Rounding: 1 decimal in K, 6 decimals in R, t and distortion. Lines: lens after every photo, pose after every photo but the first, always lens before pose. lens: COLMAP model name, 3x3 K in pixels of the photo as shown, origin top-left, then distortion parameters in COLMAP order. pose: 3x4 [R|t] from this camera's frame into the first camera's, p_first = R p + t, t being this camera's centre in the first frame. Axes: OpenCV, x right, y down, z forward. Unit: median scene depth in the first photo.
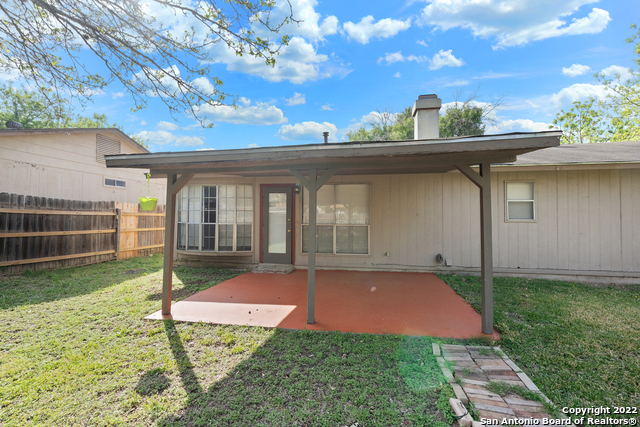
lens RADIAL K [[275.4, 0, 322.0], [0, 275.4, 213.3], [0, 0, 1]] dist [-0.001807, -0.000151]
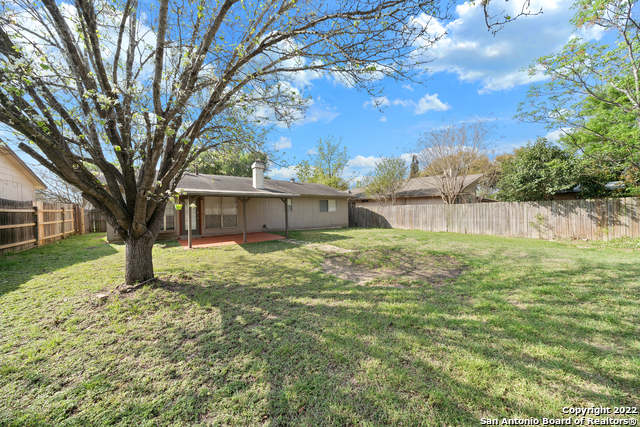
lens RADIAL K [[219.8, 0, 319.4], [0, 219.8, 212.5], [0, 0, 1]] dist [-0.004314, -0.000176]
pose [[0.680236, -0.017734, 0.732778, -0.699001], [-0.002420, 0.999648, 0.026438, -0.022887], [-0.732989, -0.019757, 0.679953, -0.750914]]
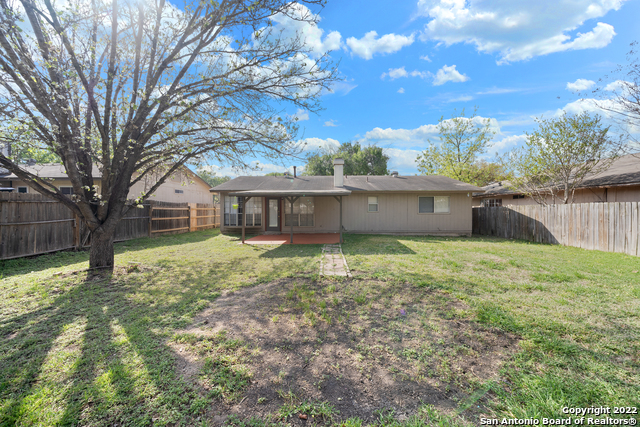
lens RADIAL K [[219.8, 0, 319.4], [0, 219.8, 212.5], [0, 0, 1]] dist [-0.004314, -0.000176]
pose [[0.990702, -0.004691, 0.135968, -0.036235], [0.000031, 0.999413, 0.034250, -0.030802], [-0.136049, -0.033927, 0.990121, -0.820292]]
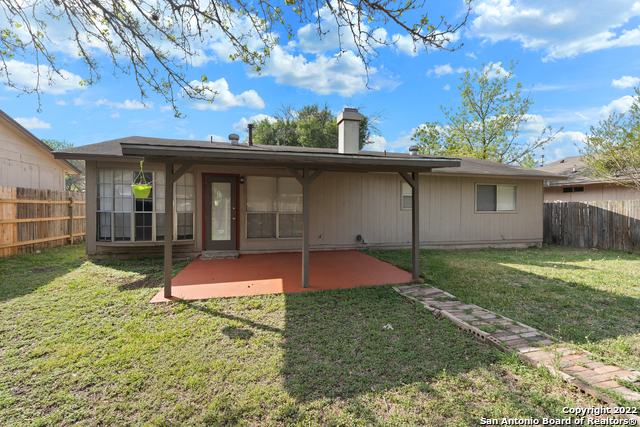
lens RADIAL K [[278.0, 0, 317.7], [0, 278.0, 212.0], [0, 0, 1]] dist [-0.000889, 0.000110]
pose [[0.914154, -0.003765, 0.405349, -0.260234], [-0.010286, 0.999419, 0.032481, -0.000062], [-0.405236, -0.033862, 0.913585, -0.106584]]
